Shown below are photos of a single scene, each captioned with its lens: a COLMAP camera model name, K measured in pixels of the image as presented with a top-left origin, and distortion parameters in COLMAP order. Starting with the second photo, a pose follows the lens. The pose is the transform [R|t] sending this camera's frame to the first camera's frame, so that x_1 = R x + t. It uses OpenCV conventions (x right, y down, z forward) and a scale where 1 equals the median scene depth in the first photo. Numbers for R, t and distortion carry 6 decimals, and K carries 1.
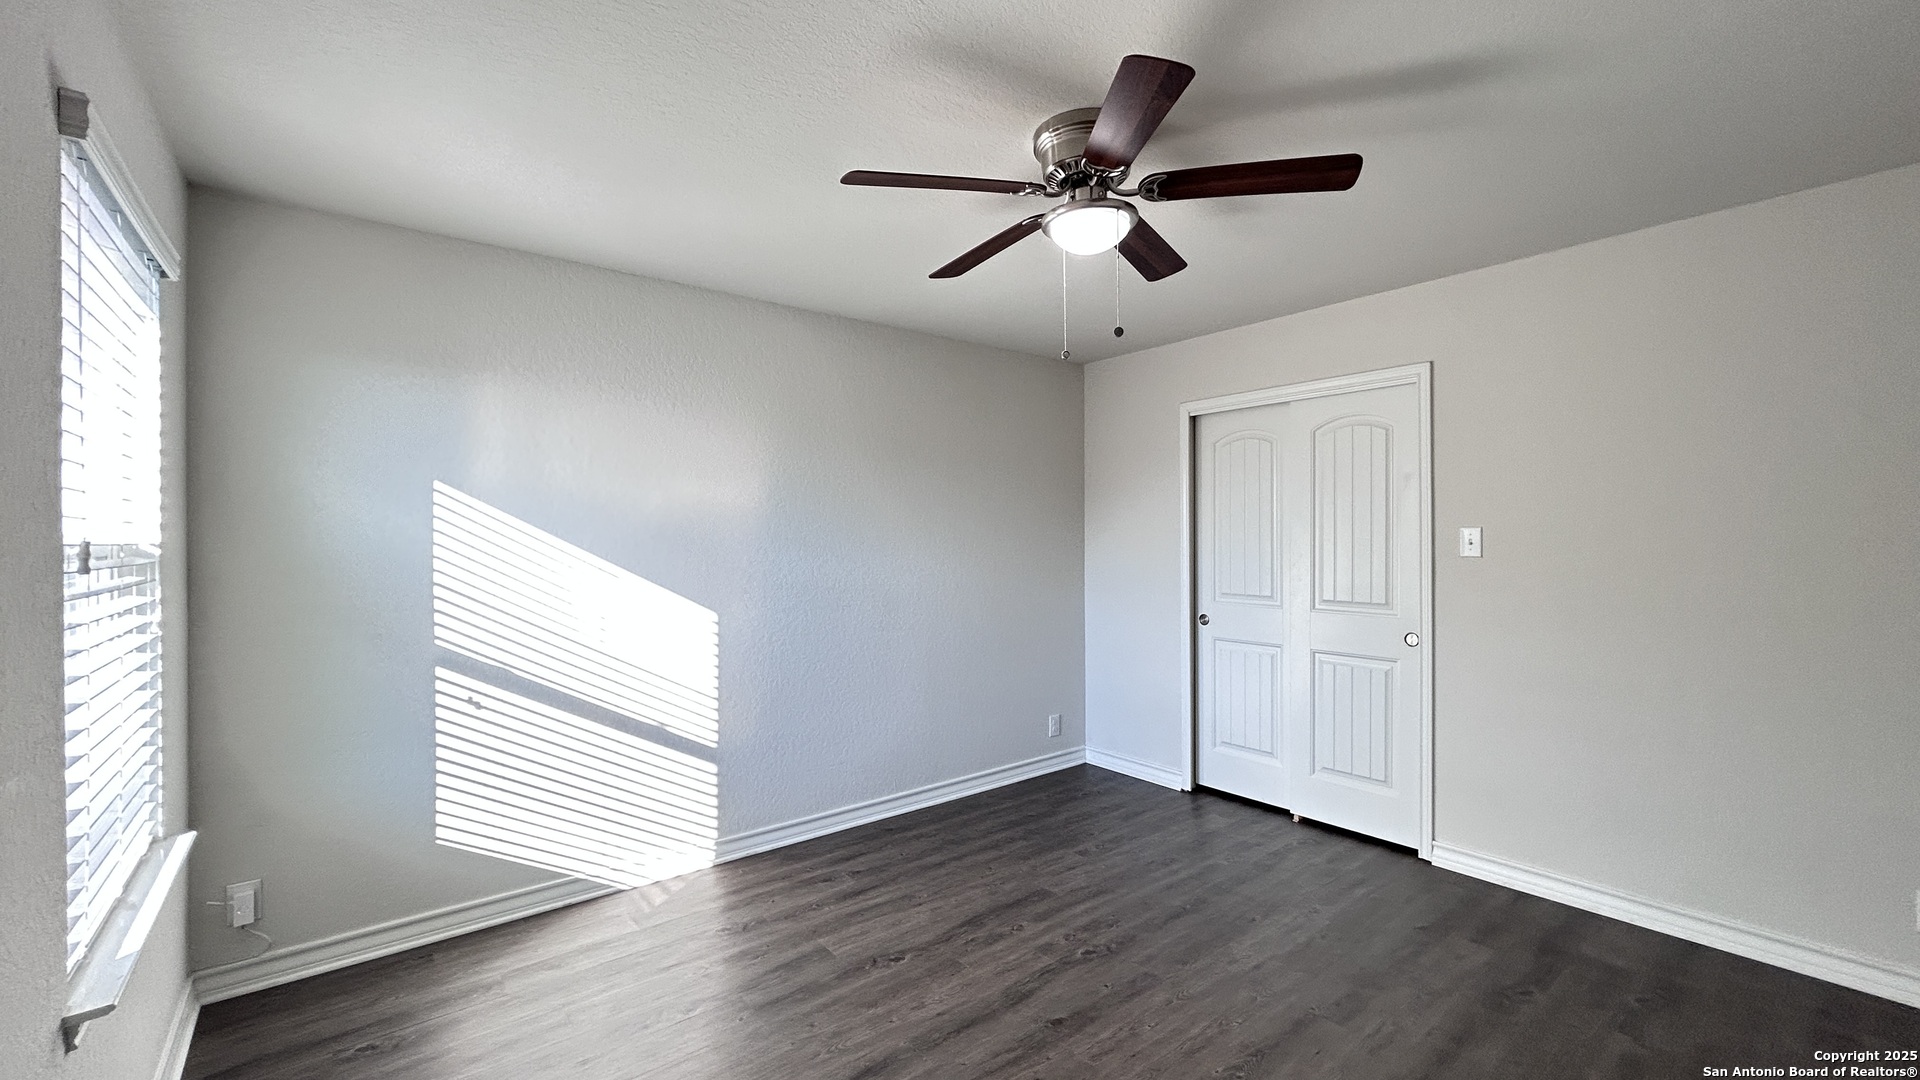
lens RADIAL K [[775.0, 0, 966.7], [0, 775.0, 537.4], [0, 0, 1]] dist [0.006165, 0.000397]
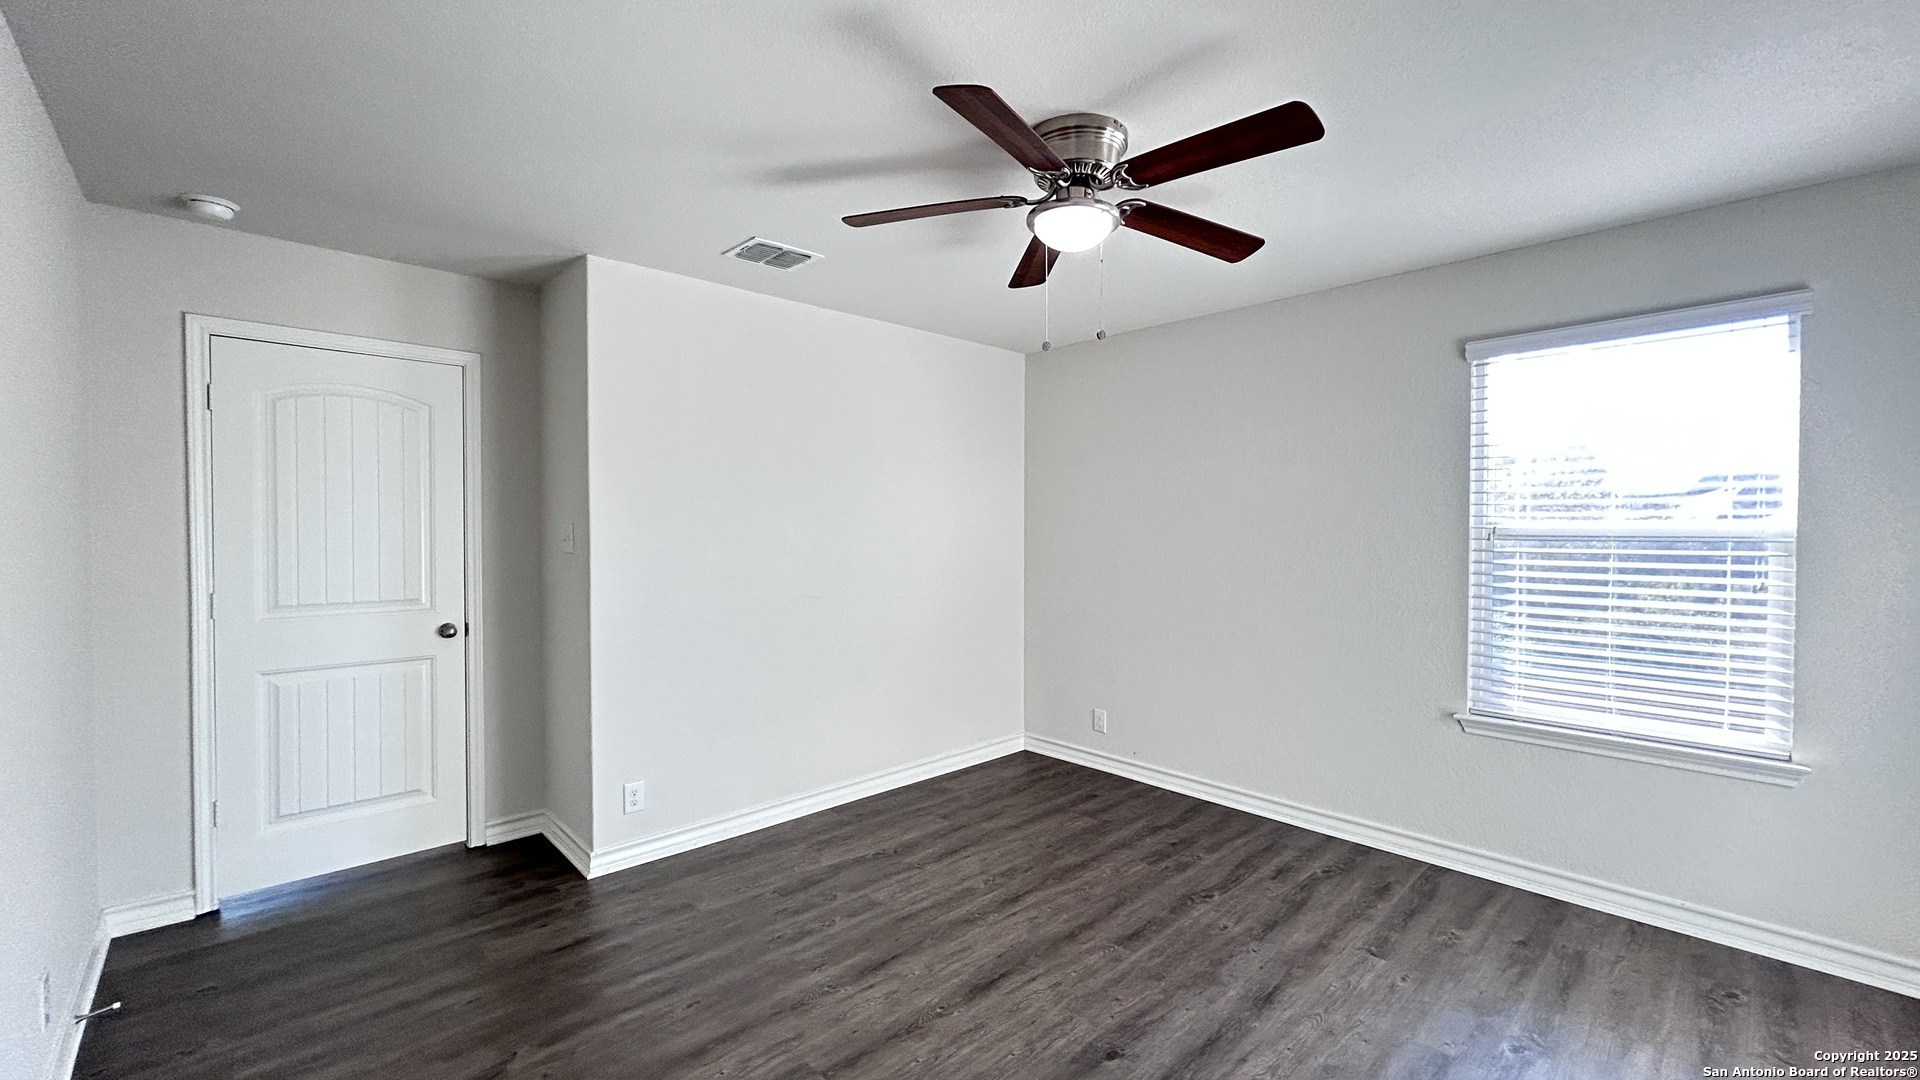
lens RADIAL K [[775.0, 0, 971.3], [0, 775.0, 533.1], [0, 0, 1]] dist [0.006165, 0.000397]
pose [[-0.997327, 0.004574, -0.072930, 0.243474], [0.004134, 0.999972, 0.006184, 0.000464], [0.072957, 0.005866, -0.997318, 1.335511]]
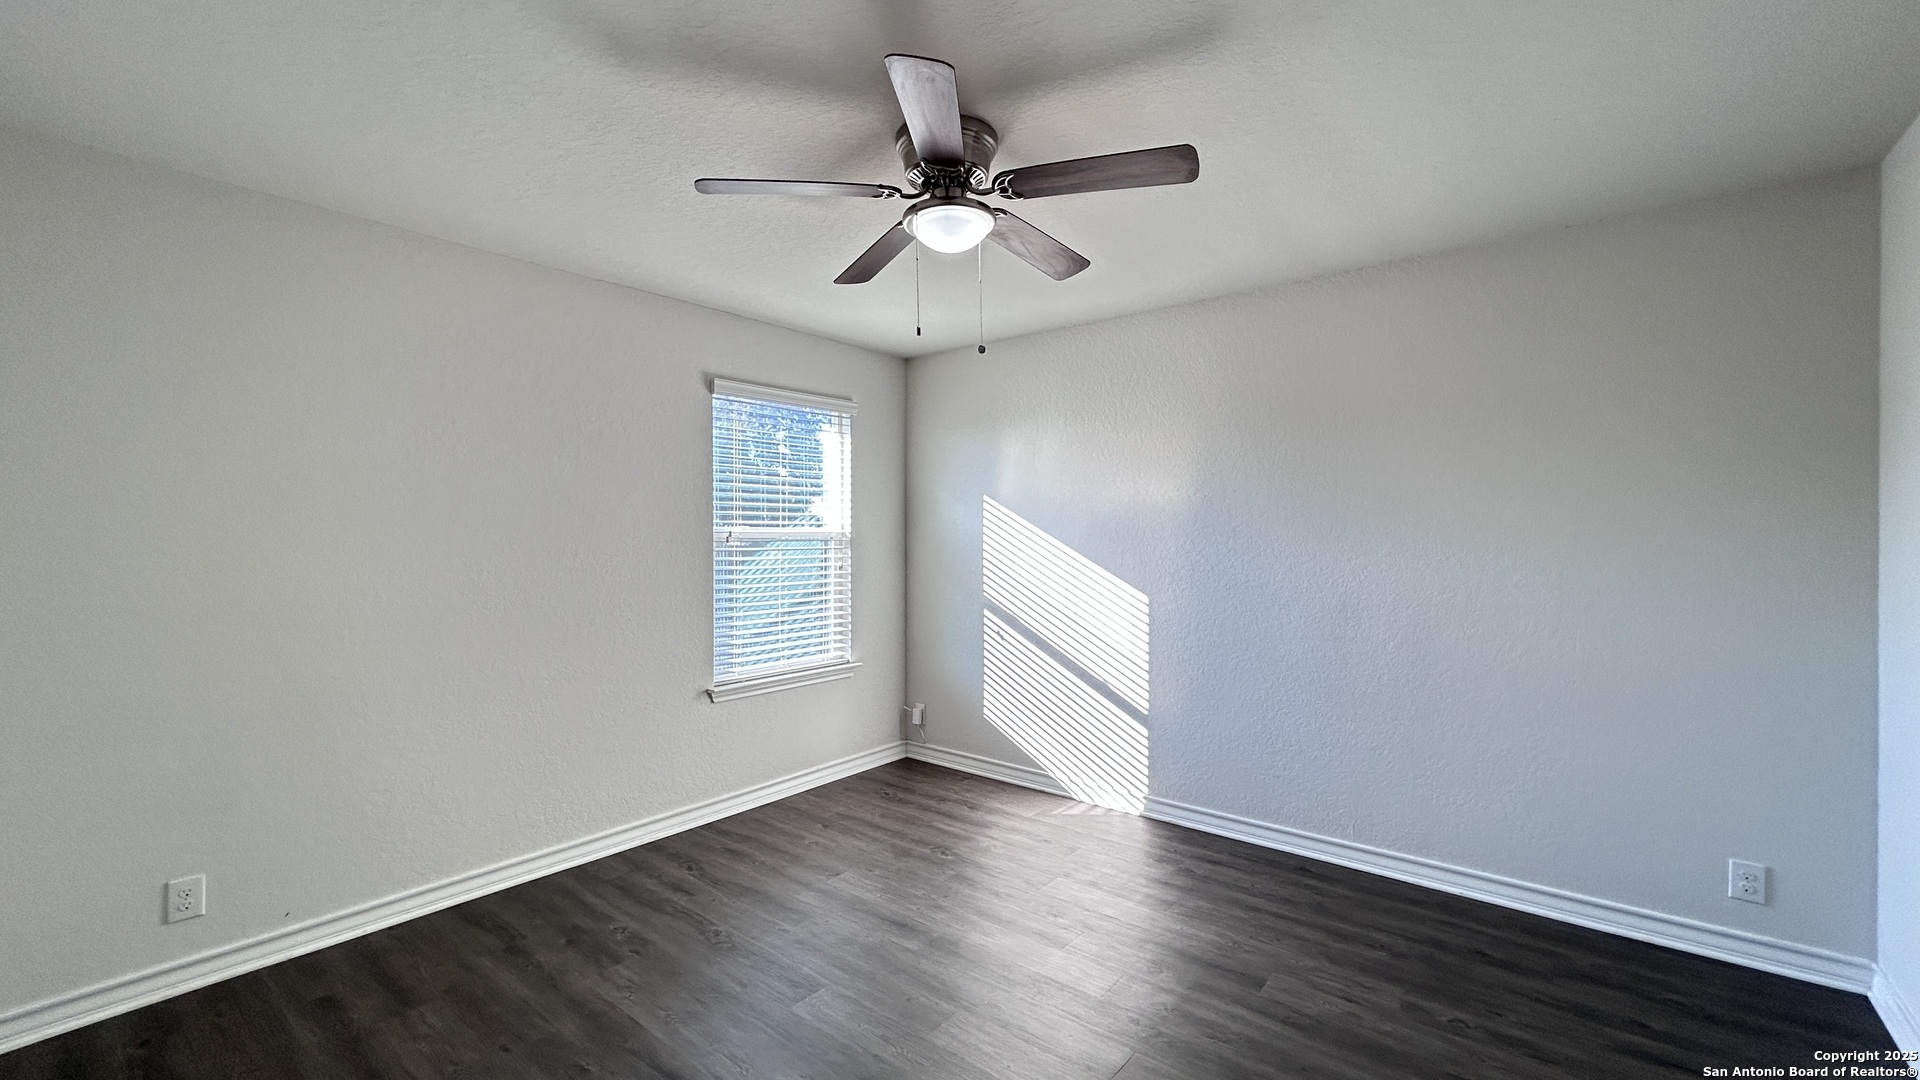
lens RADIAL K [[775.0, 0, 956.2], [0, 775.0, 532.4], [0, 0, 1]] dist [0.006165, 0.000397]
pose [[0.196053, -0.003032, -0.980589, 0.774066], [0.001945, 0.999994, -0.002703, 0.007700], [0.980591, -0.001377, 0.196058, 0.531200]]
